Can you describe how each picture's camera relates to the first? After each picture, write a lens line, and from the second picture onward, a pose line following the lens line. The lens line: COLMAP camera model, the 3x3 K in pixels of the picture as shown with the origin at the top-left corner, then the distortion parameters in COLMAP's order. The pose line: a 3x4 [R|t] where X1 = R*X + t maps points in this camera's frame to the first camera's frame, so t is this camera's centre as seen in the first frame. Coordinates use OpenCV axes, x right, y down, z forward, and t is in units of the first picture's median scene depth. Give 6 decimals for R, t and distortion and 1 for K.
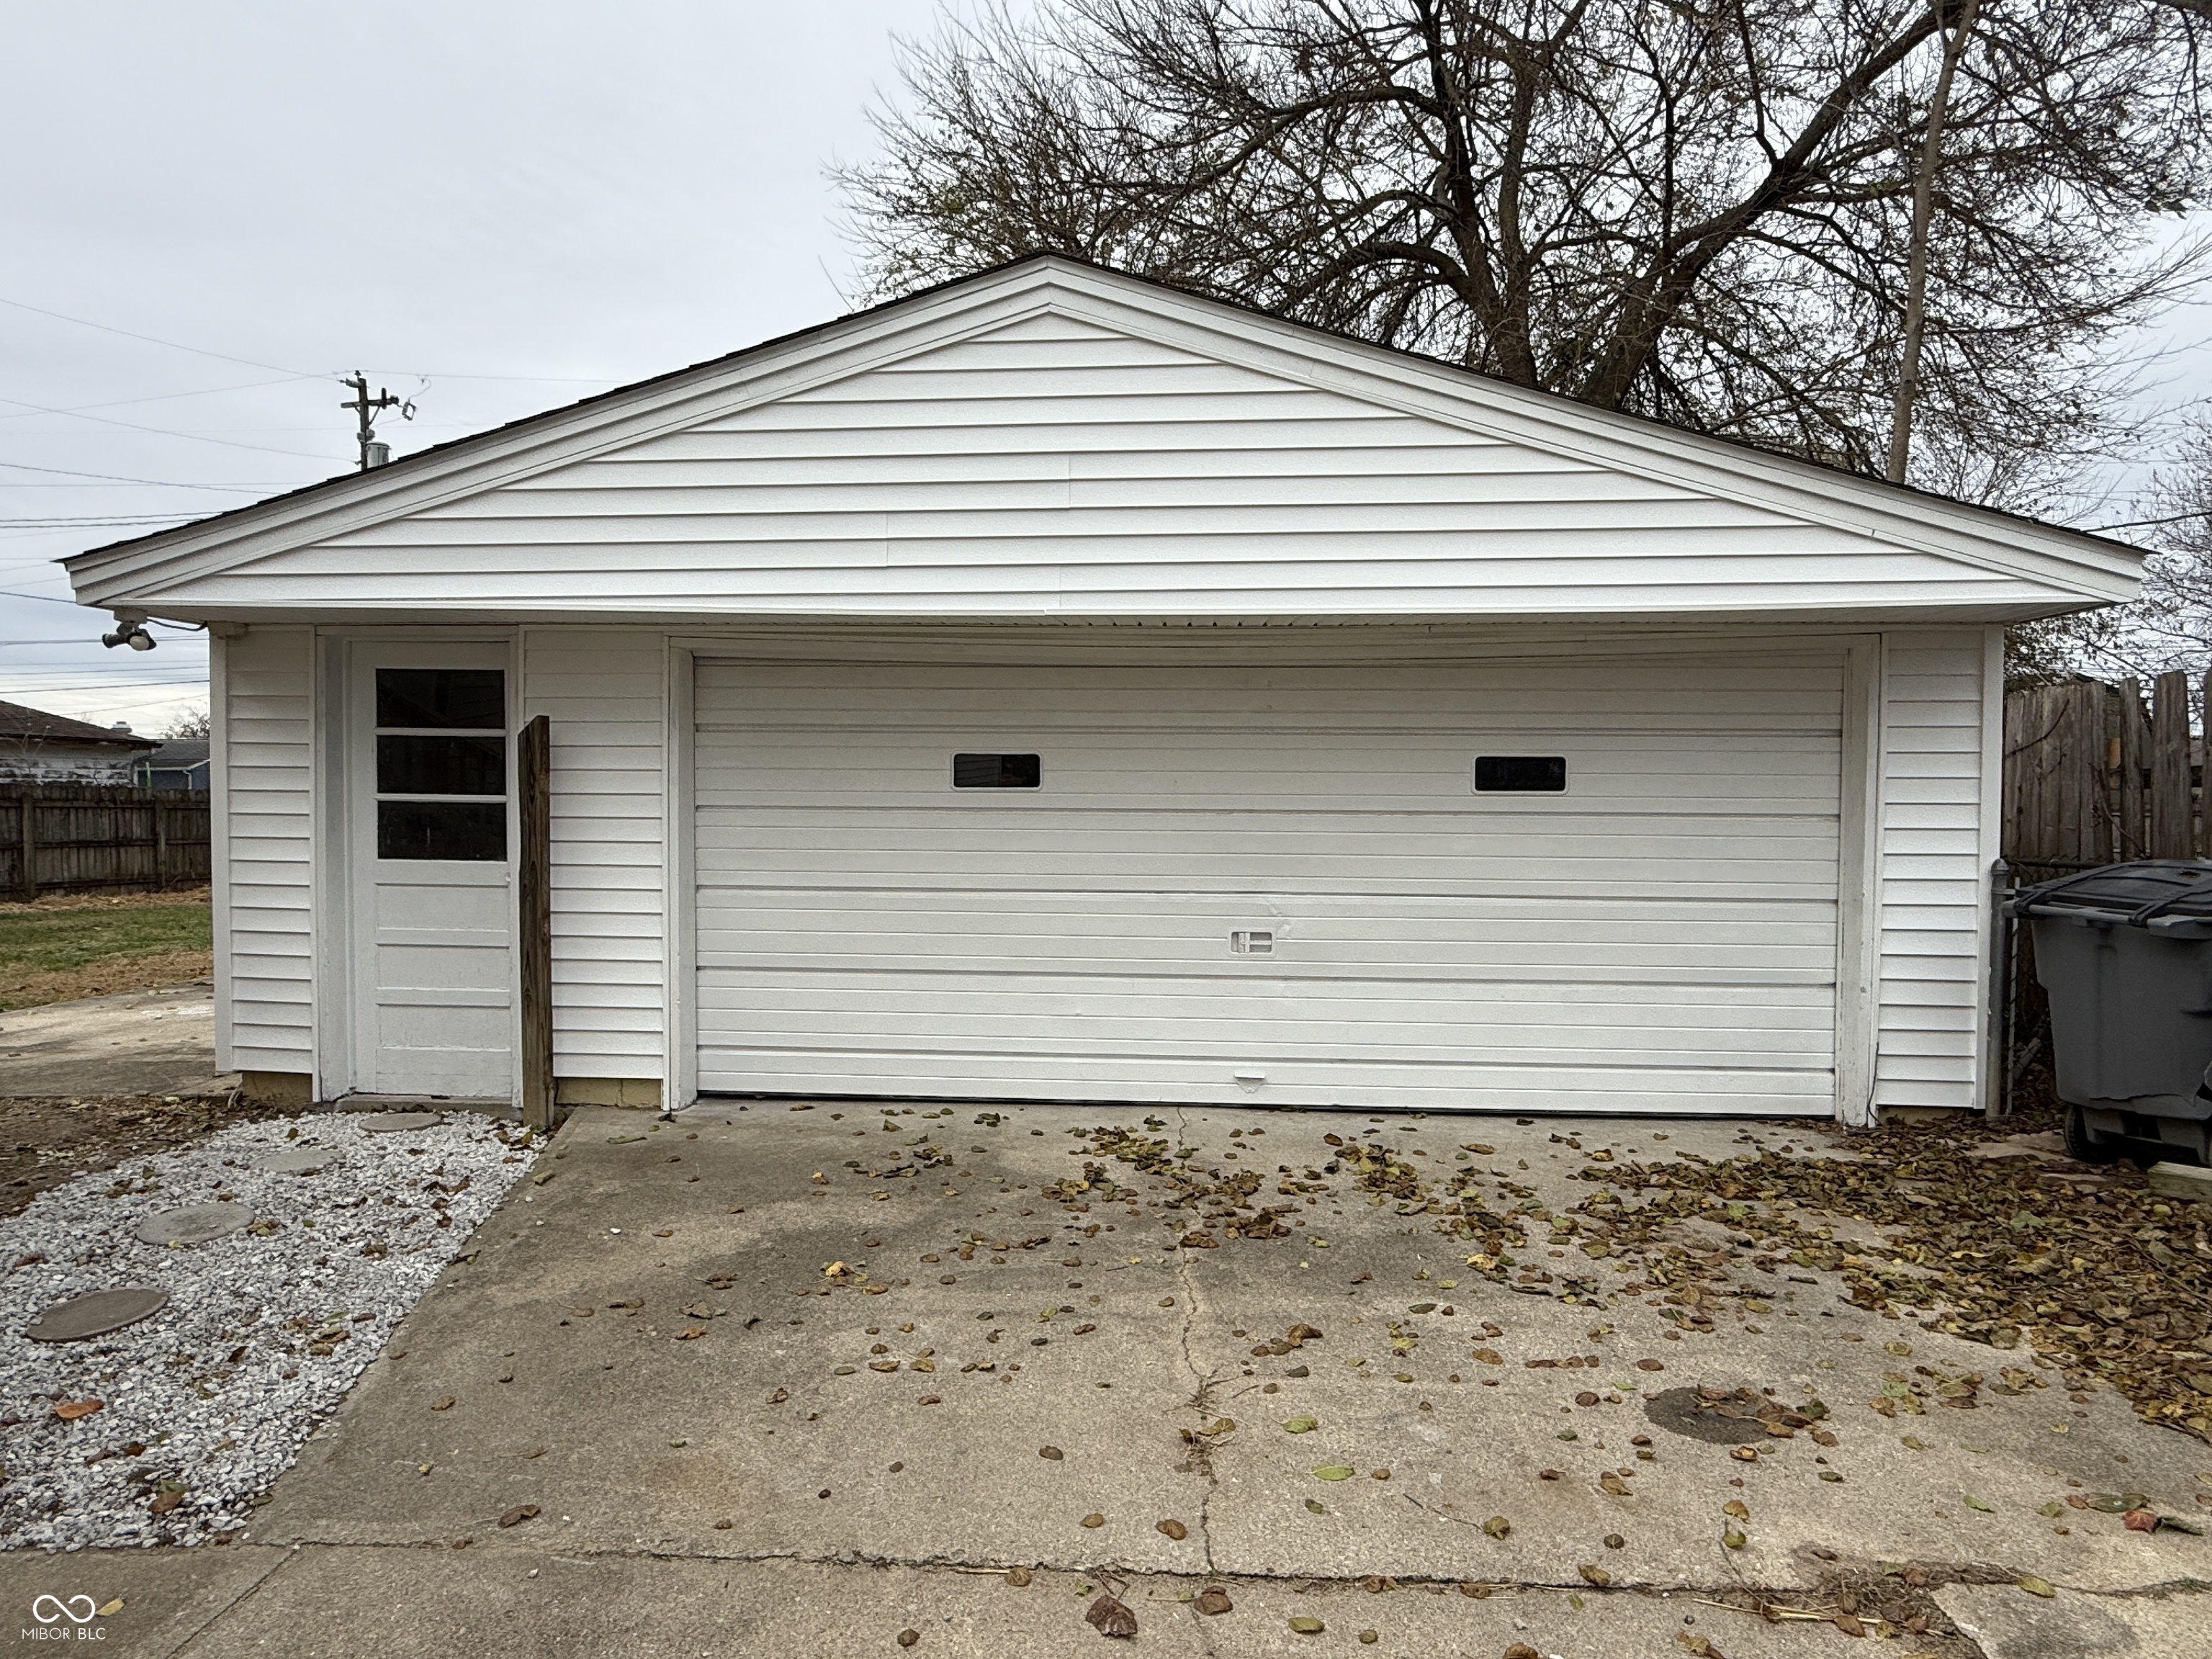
lens RADIAL K [[1295.5, 0, 1109.4], [0, 1295.5, 833.4], [0, 0, 1]] dist [-0.001973, 0.000915]
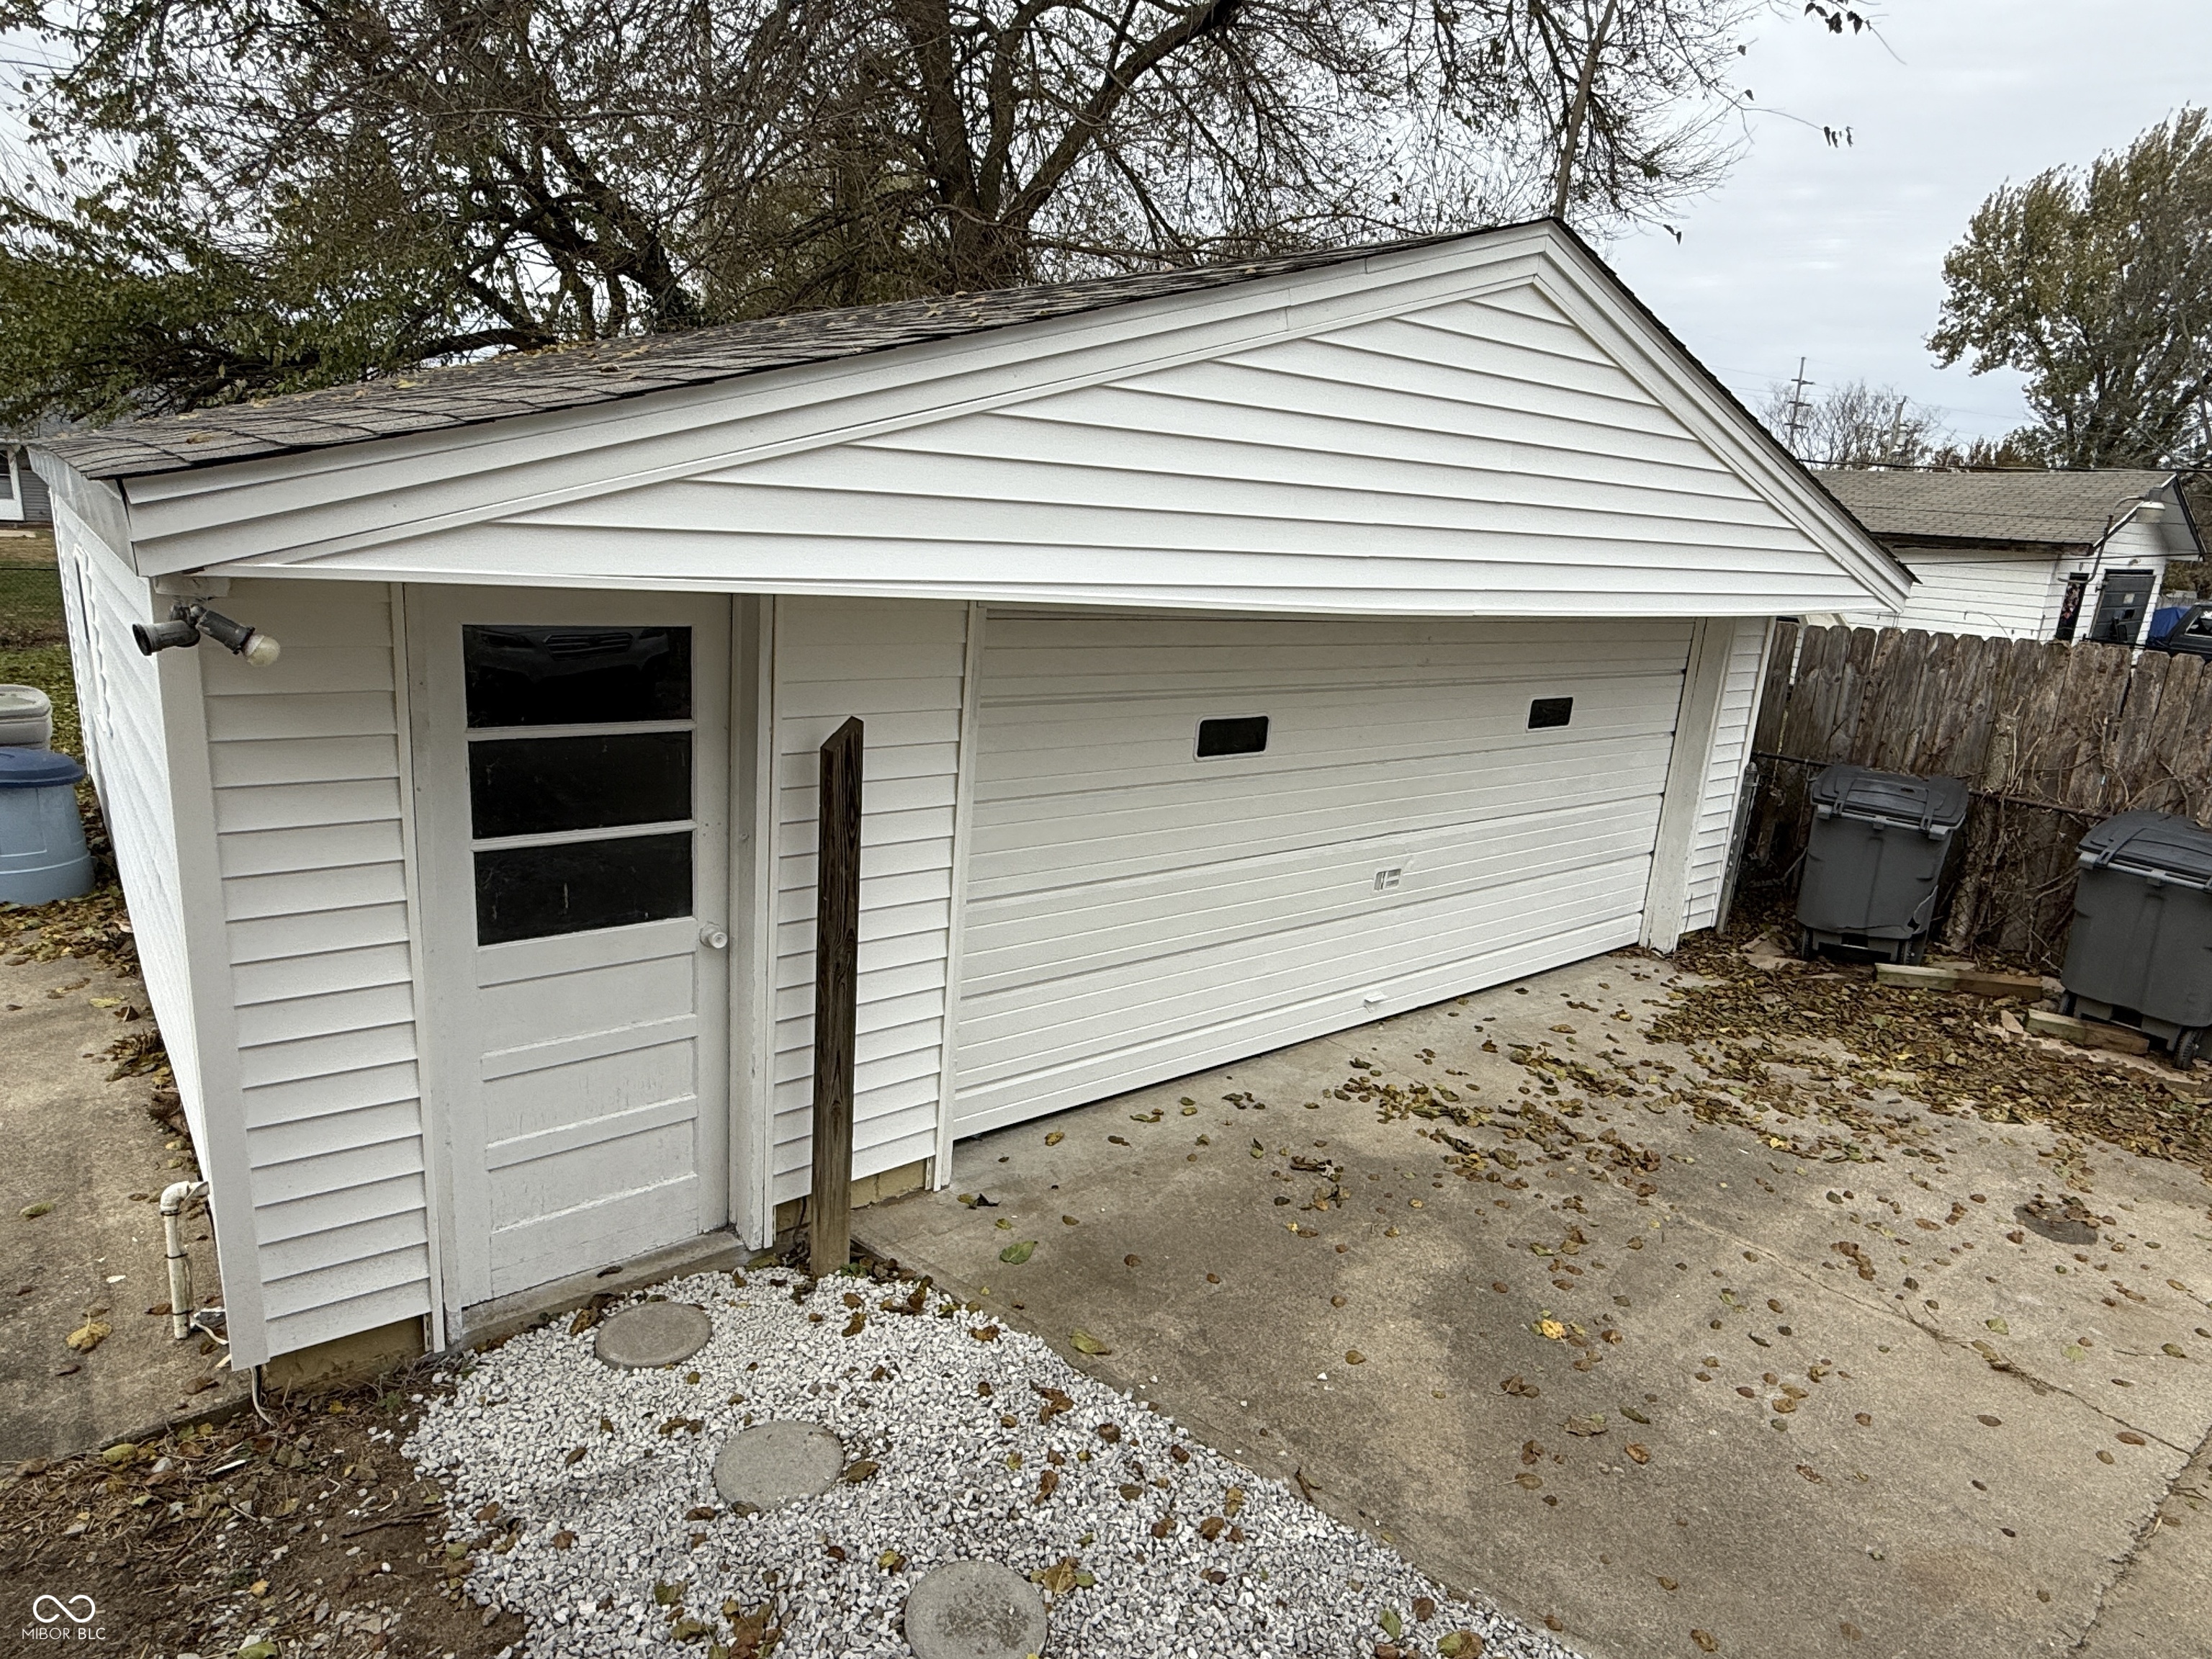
lens RADIAL K [[1295.5, 0, 1109.4], [0, 1295.5, 833.4], [0, 0, 1]] dist [-0.001973, 0.000915]
pose [[0.730435, -0.121313, 0.672122, -0.940298], [-0.044553, 0.973539, 0.224135, -0.222384], [-0.681528, -0.193661, 0.705702, 0.497346]]
